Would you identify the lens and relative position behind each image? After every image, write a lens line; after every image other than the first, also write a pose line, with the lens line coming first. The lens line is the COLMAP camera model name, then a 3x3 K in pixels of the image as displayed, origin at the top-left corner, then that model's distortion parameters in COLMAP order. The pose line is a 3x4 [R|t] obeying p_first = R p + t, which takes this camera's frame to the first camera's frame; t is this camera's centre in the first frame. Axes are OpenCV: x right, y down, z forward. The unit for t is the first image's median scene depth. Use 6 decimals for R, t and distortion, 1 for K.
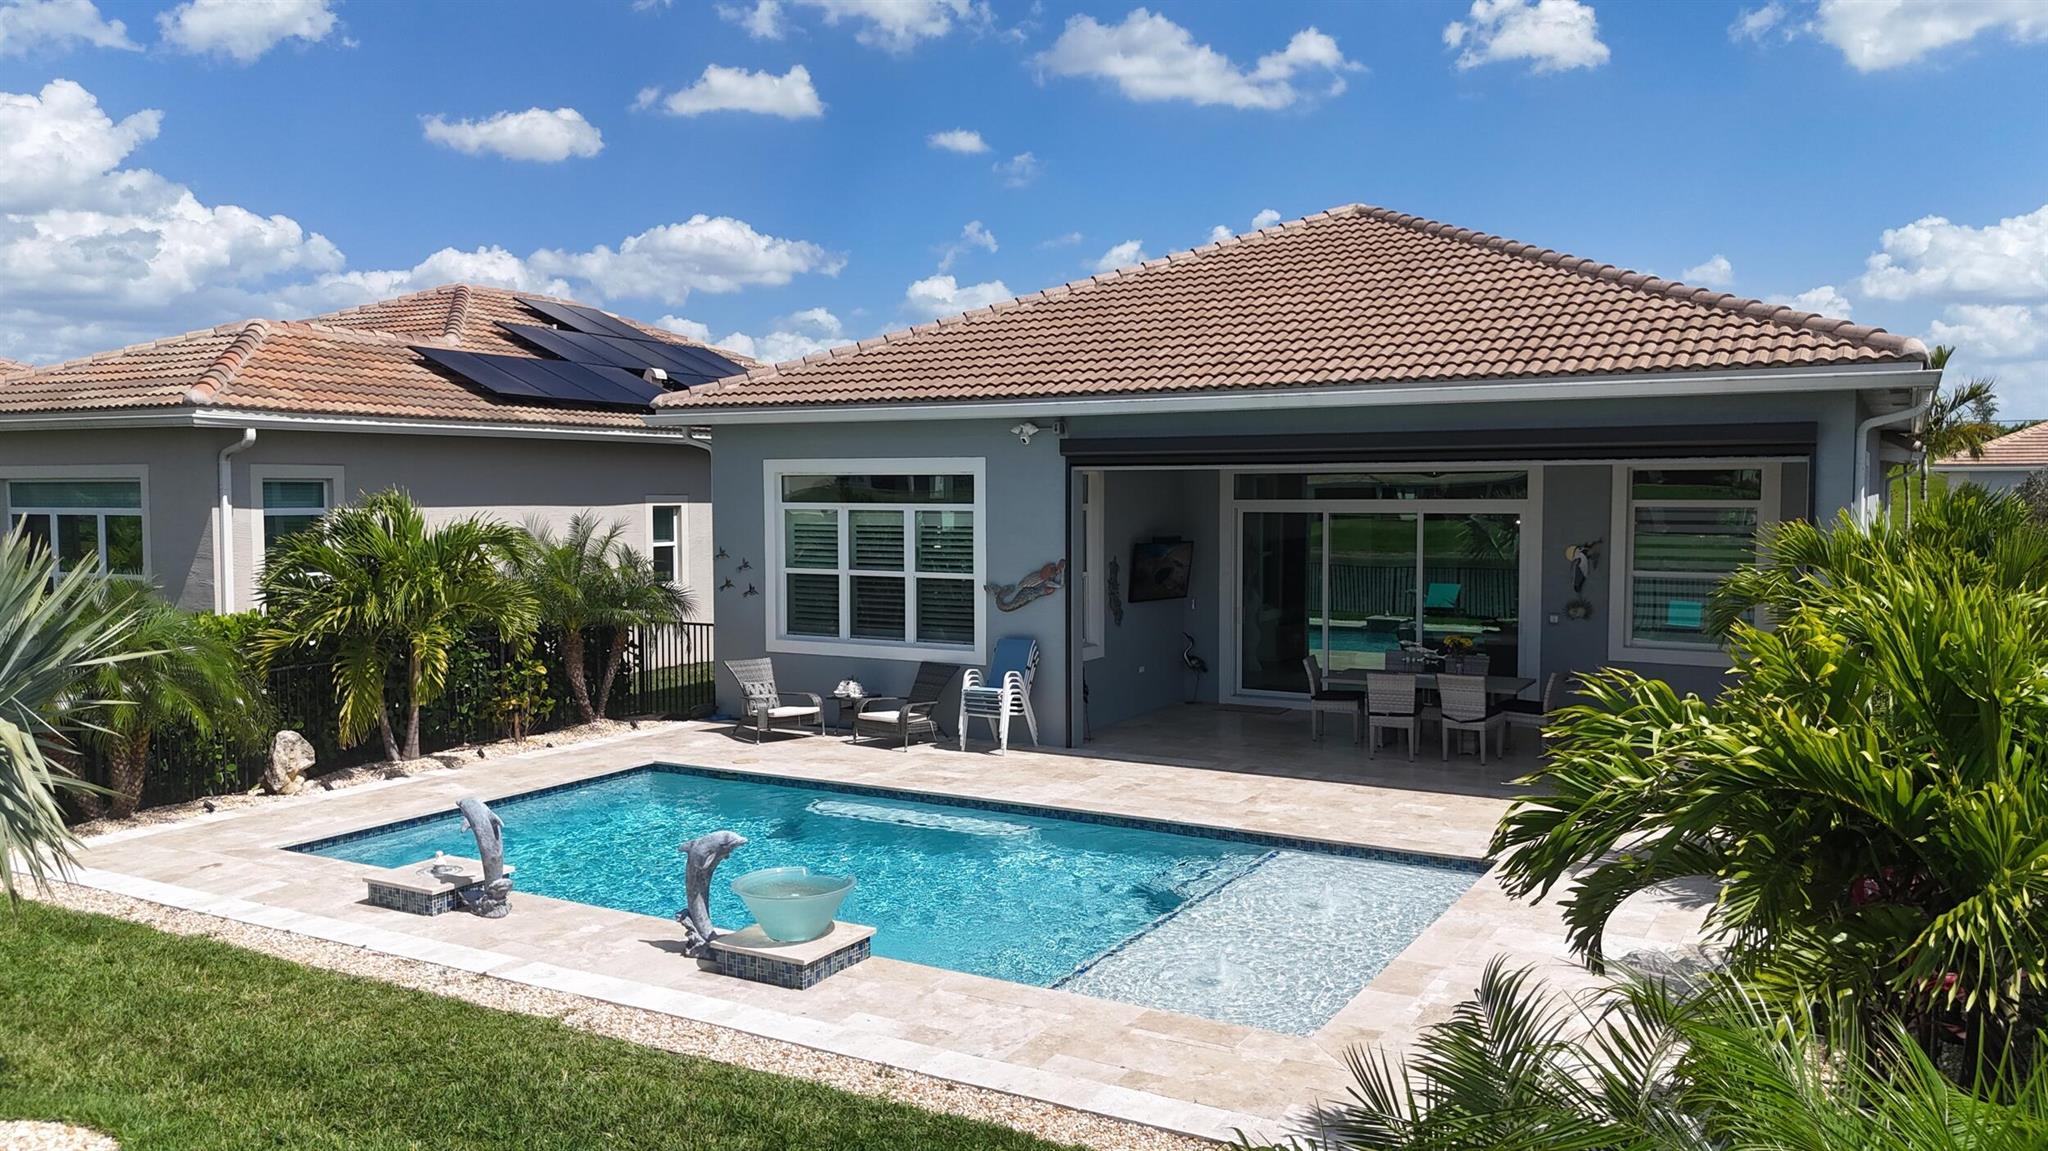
lens RADIAL K [[1511.7, 0, 1022.2], [0, 1511.7, 565.9], [0, 0, 1]] dist [0.056093, -0.049311]
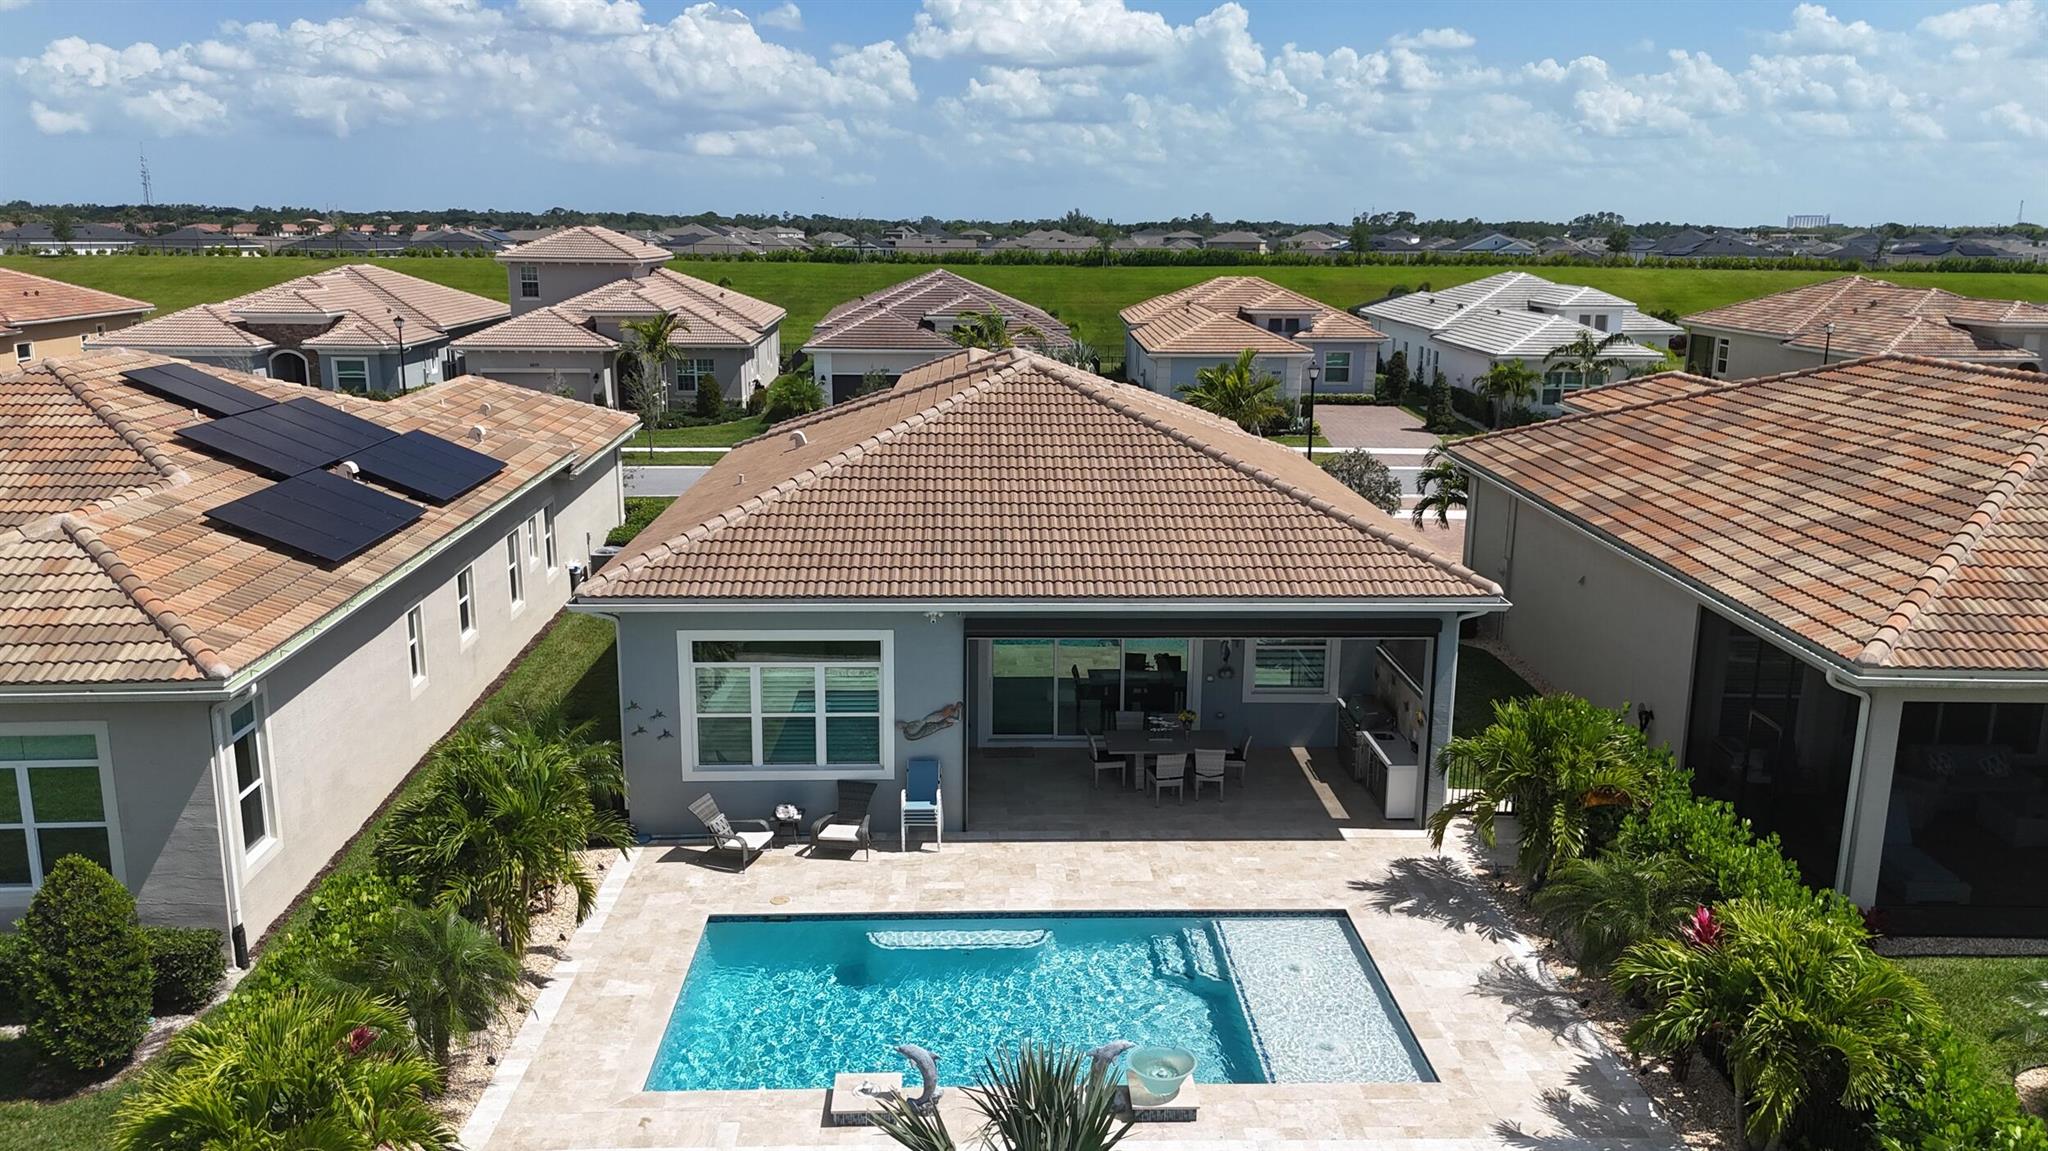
lens RADIAL K [[1511.7, 0, 1014.7], [0, 1511.7, 576.0], [0, 0, 1]] dist [0.056093, -0.049311]
pose [[0.844717, -0.109447, 0.523904, -0.618473], [0.017498, 0.983992, 0.177349, -0.348835], [-0.534928, -0.140642, 0.833110, -0.156583]]
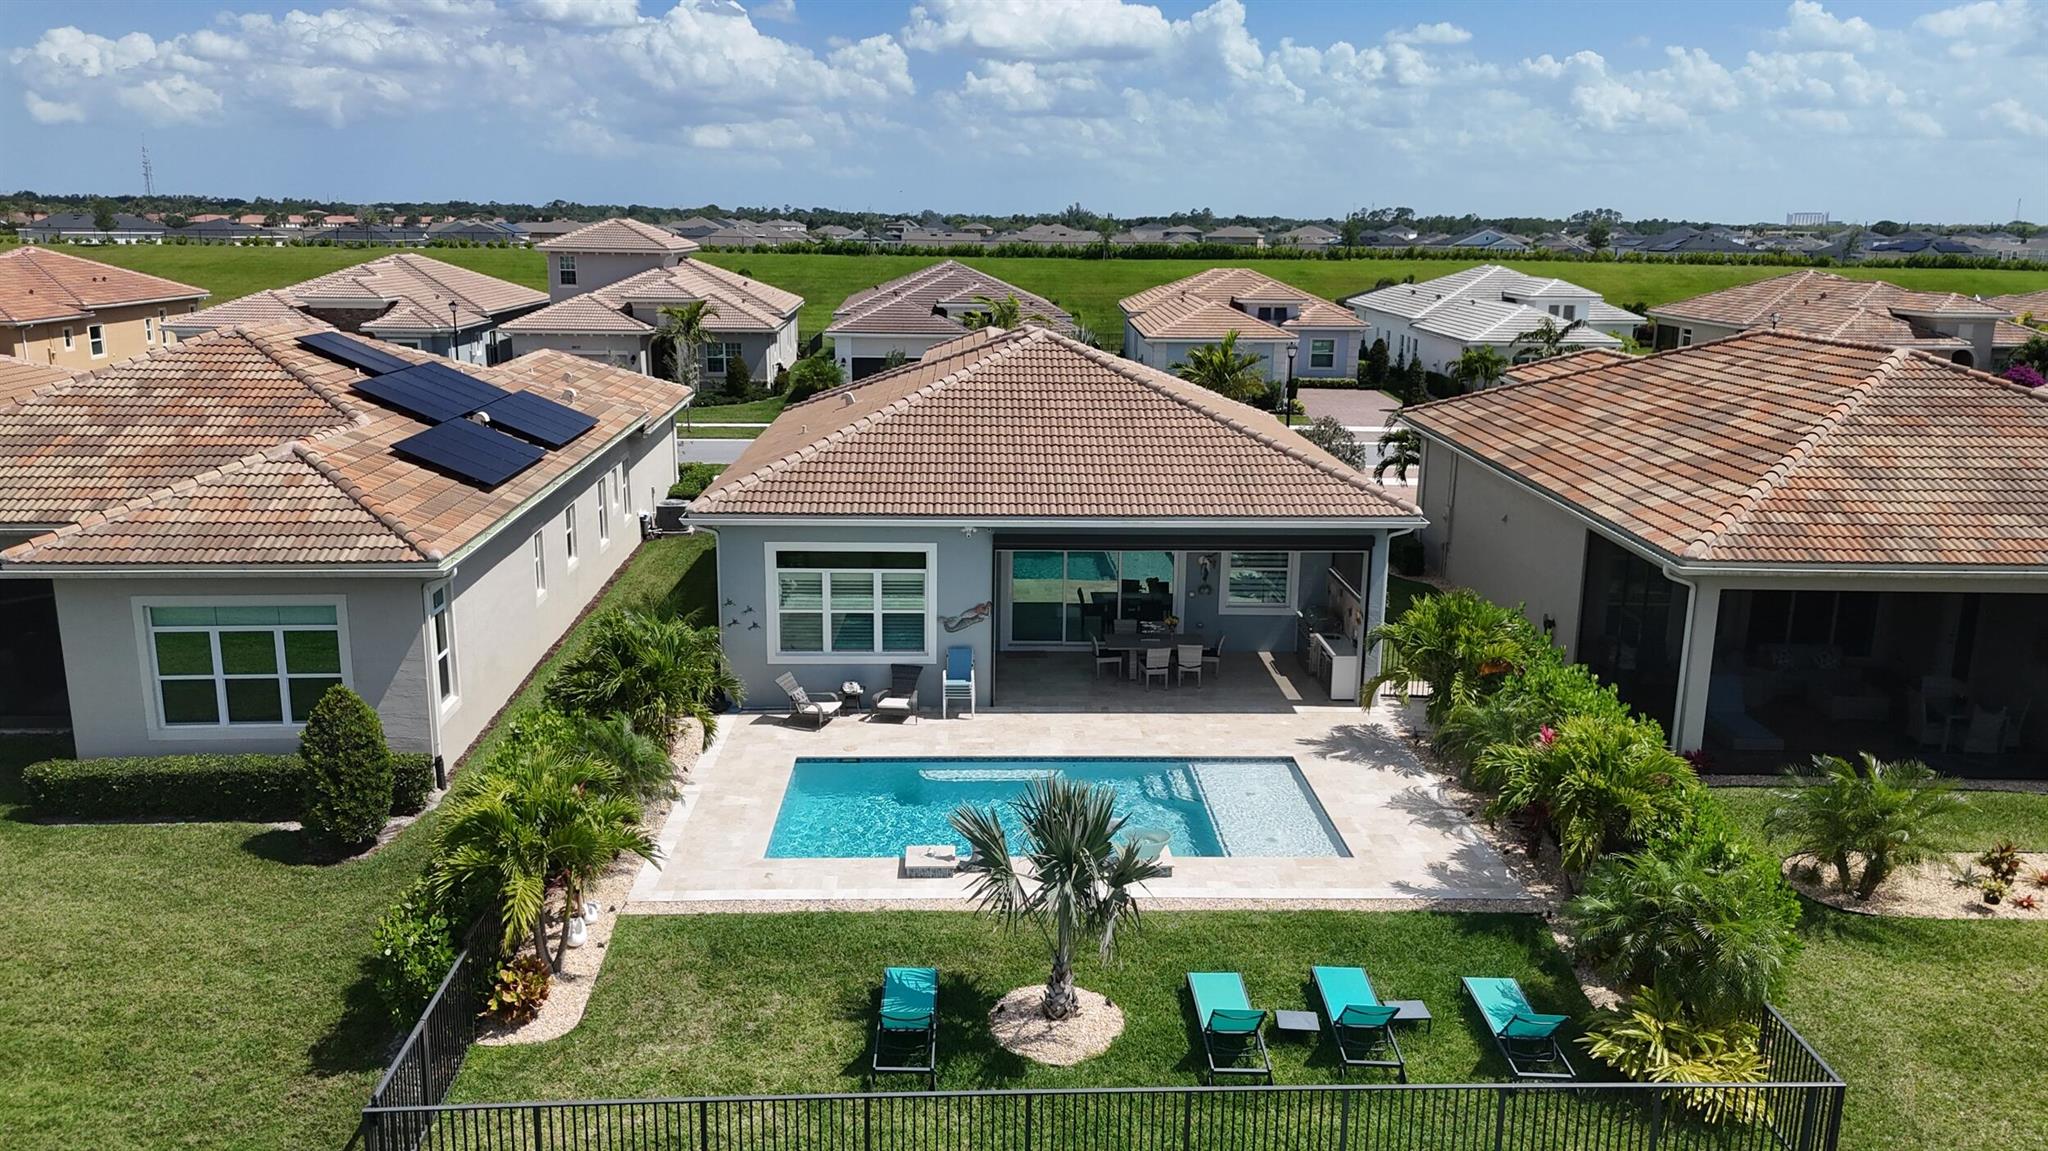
lens RADIAL K [[1511.7, 0, 1014.5], [0, 1511.7, 574.6], [0, 0, 1]] dist [0.056093, -0.049311]
pose [[0.843801, -0.108142, 0.525648, -0.820520], [0.013866, 0.983553, 0.180087, -0.331940], [-0.536478, -0.144669, 0.831422, -0.429112]]
